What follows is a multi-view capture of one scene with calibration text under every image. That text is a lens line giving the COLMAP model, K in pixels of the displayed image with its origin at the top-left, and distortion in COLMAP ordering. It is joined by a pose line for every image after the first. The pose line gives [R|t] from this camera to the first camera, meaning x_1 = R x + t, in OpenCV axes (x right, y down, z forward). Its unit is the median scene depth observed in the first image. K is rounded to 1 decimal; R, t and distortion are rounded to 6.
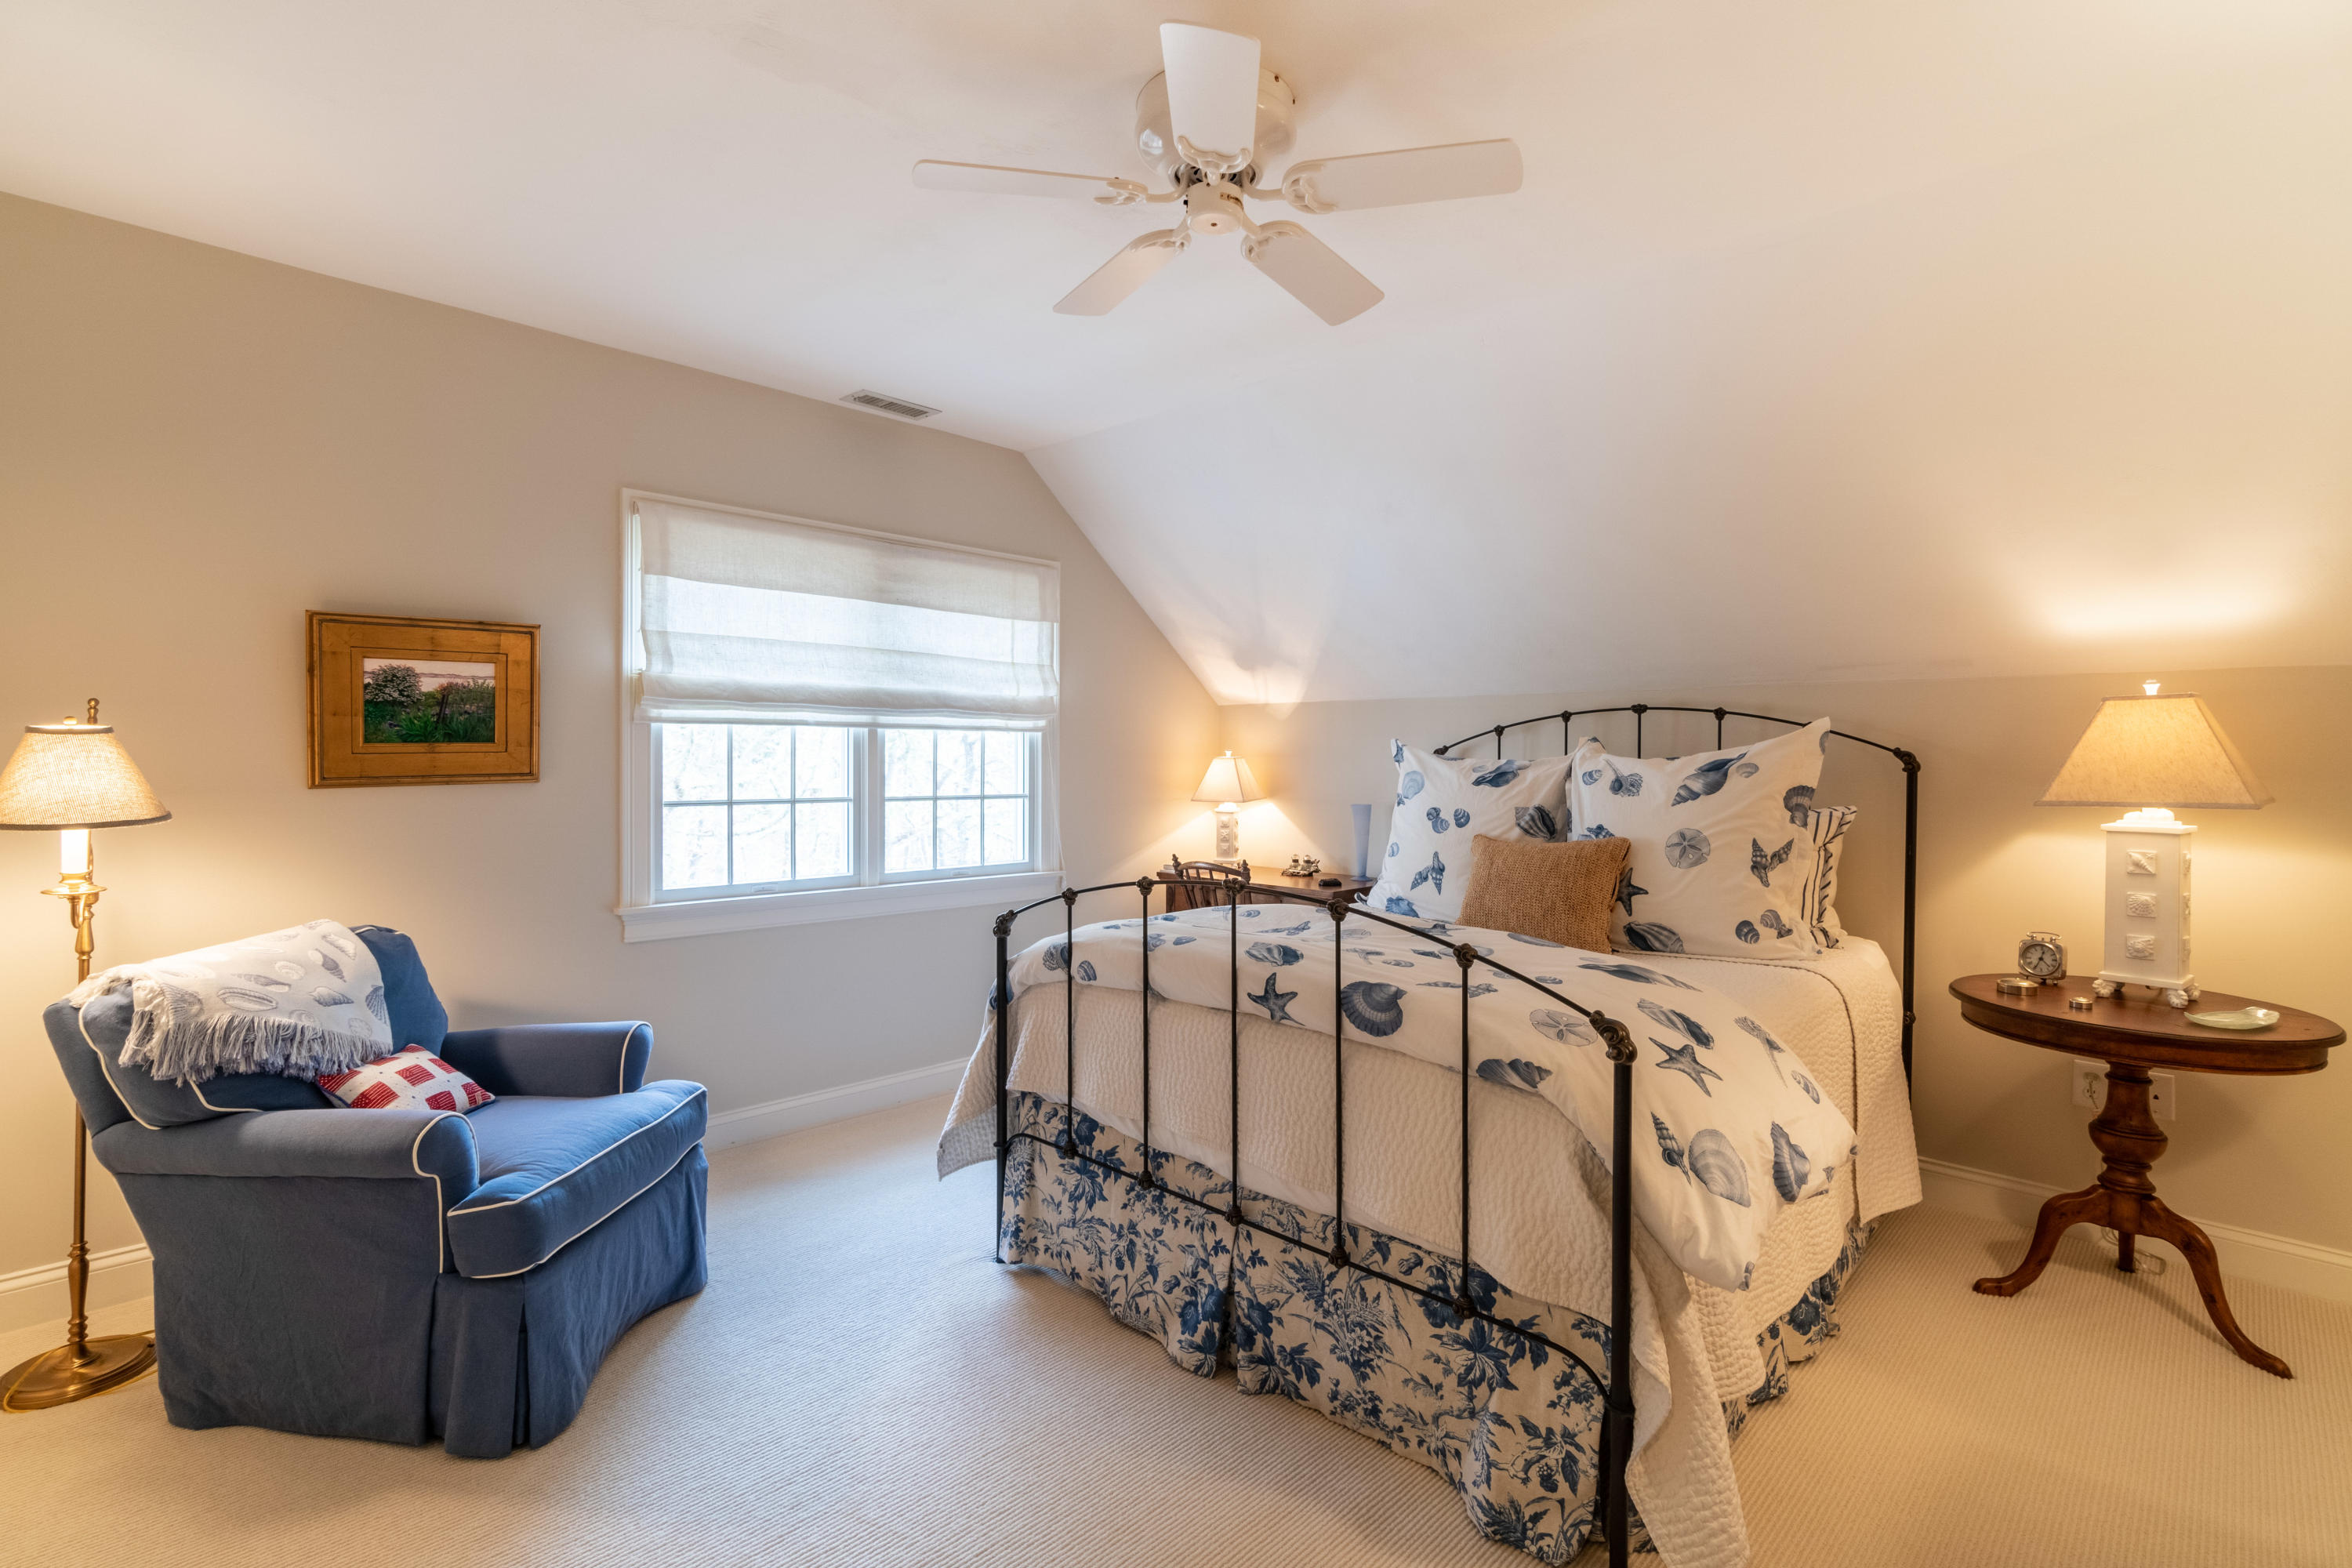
lens RADIAL K [[1074.4, 0, 1166.8], [0, 1074.4, 775.8], [0, 0, 1]] dist [-0.004024, -0.000298]
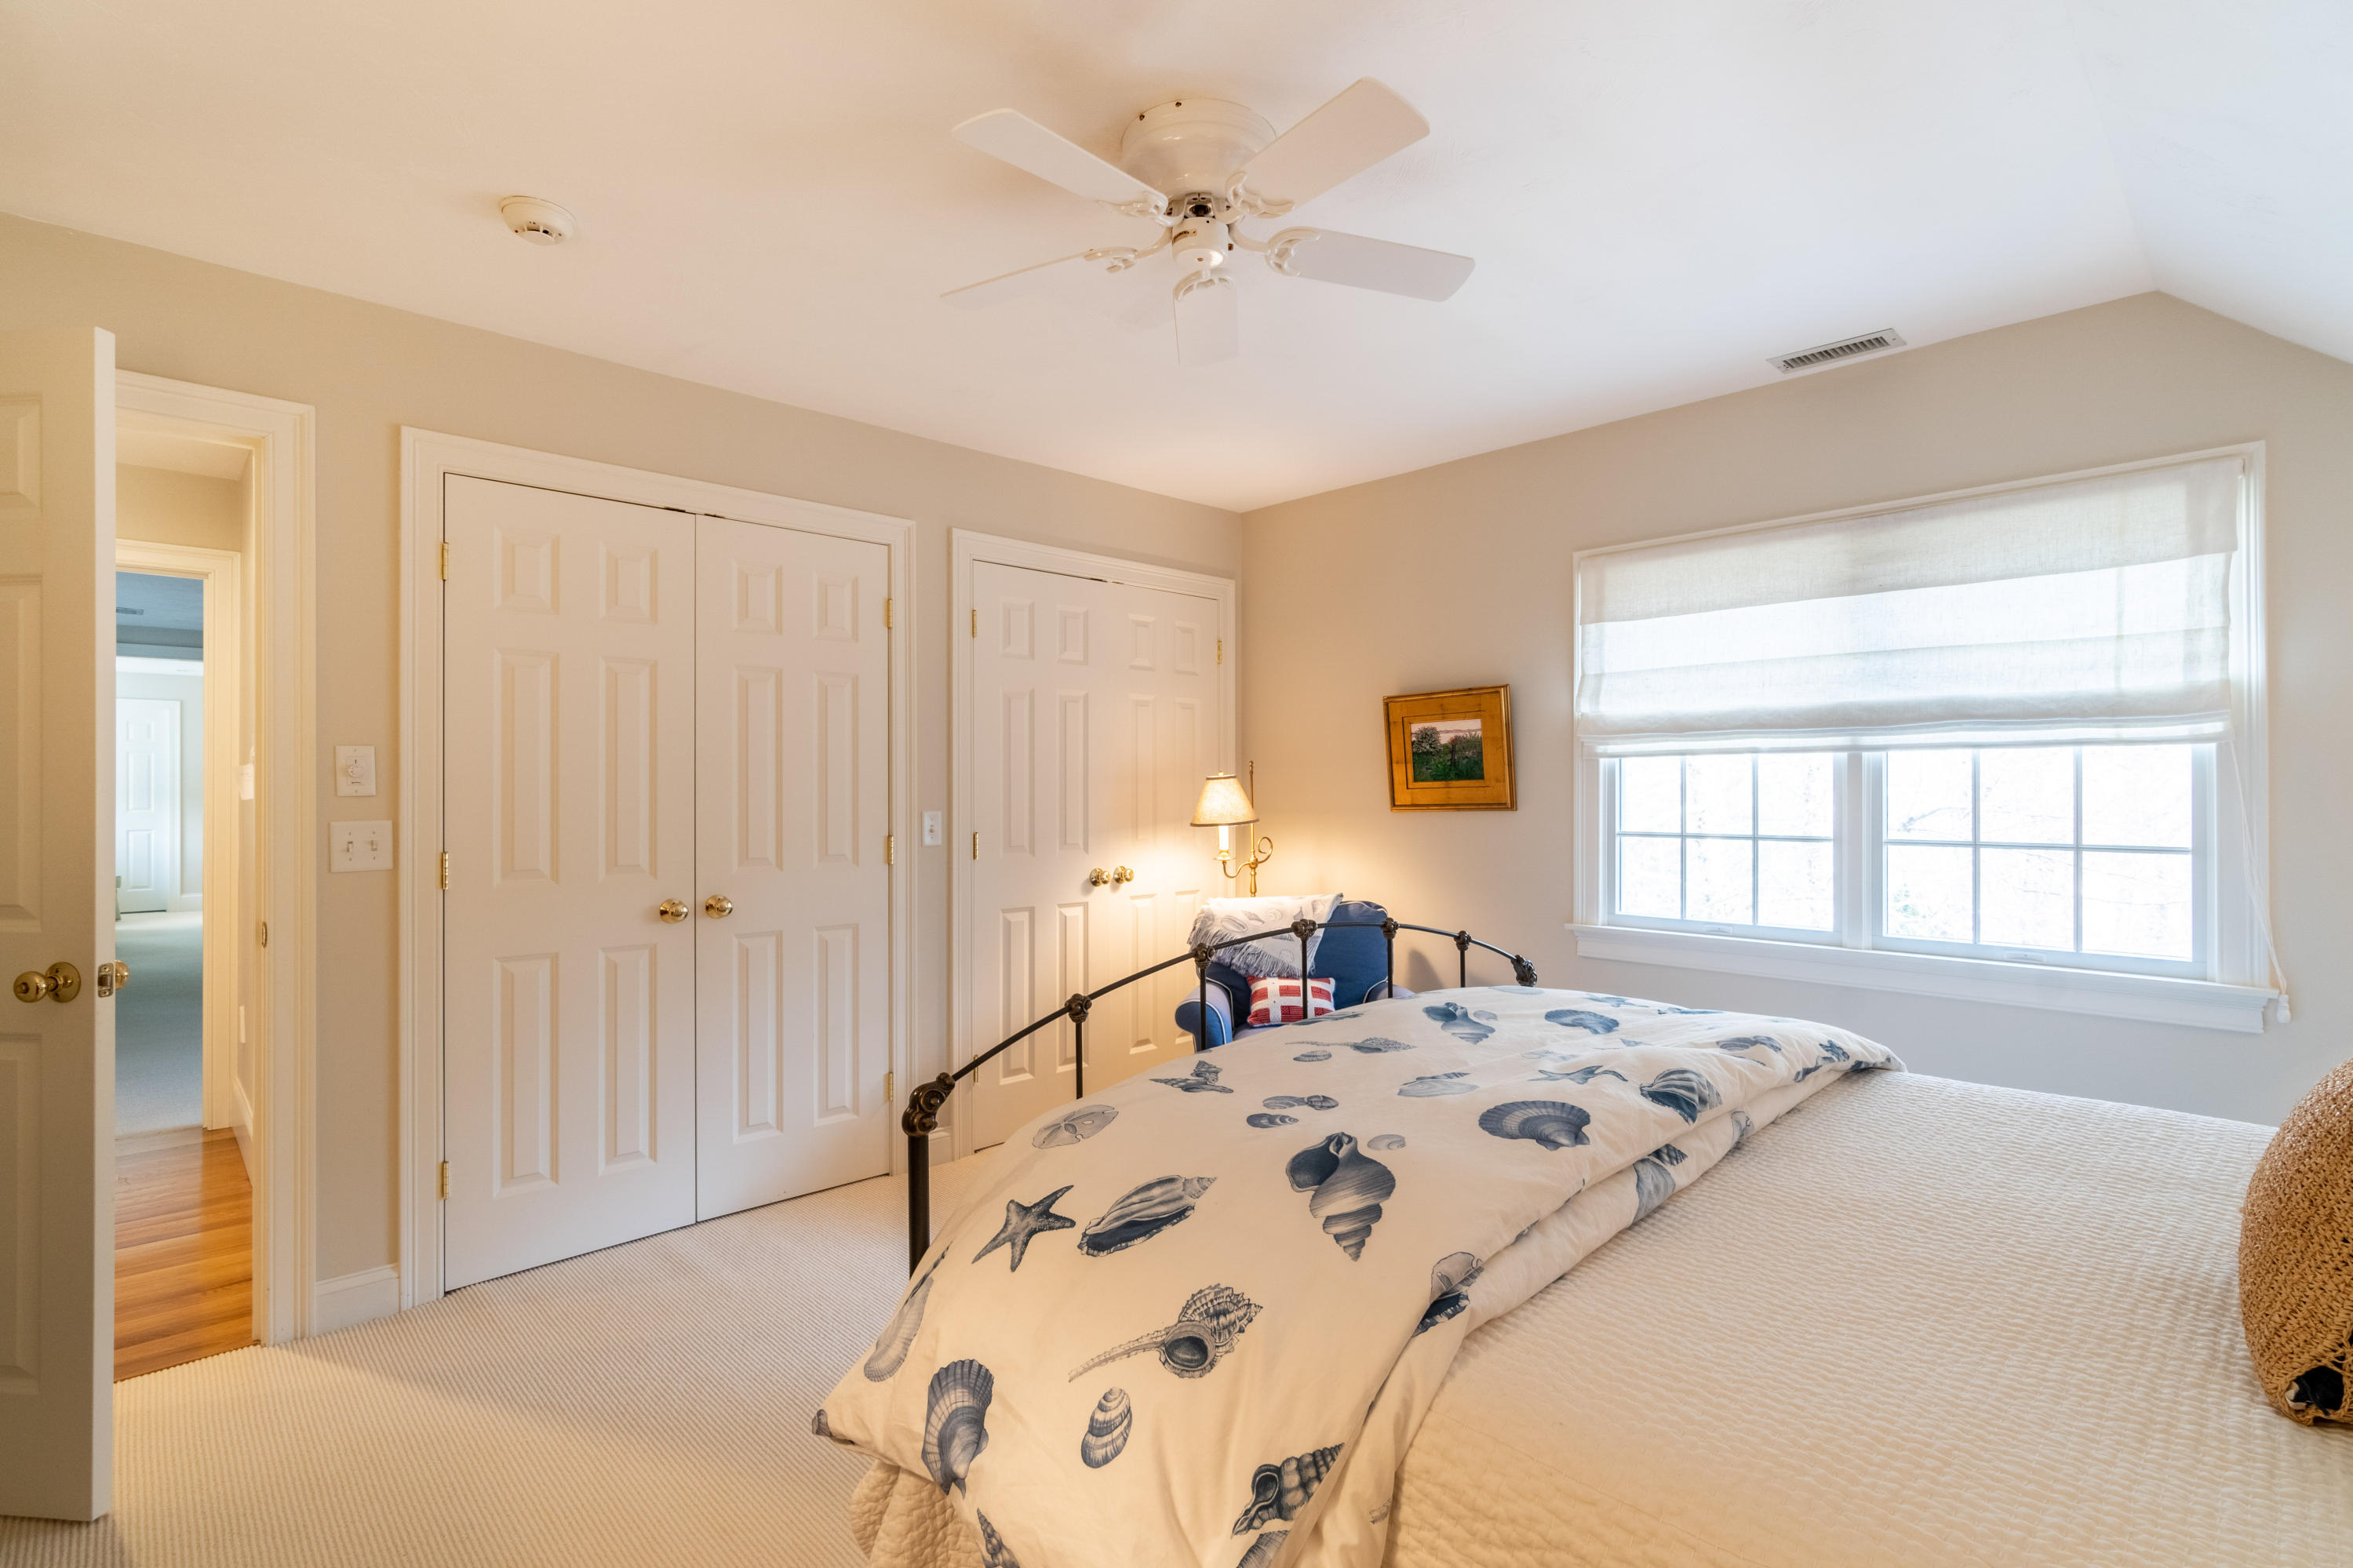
lens RADIAL K [[1074.7, 0, 1163.4], [0, 1074.7, 787.0], [0, 0, 1]] dist [-0.004024, -0.000298]
pose [[-0.011268, -0.007328, -0.999910, 0.614154], [-0.013519, 0.999883, -0.007175, -0.006367], [0.999845, 0.013436, -0.011365, 0.568297]]
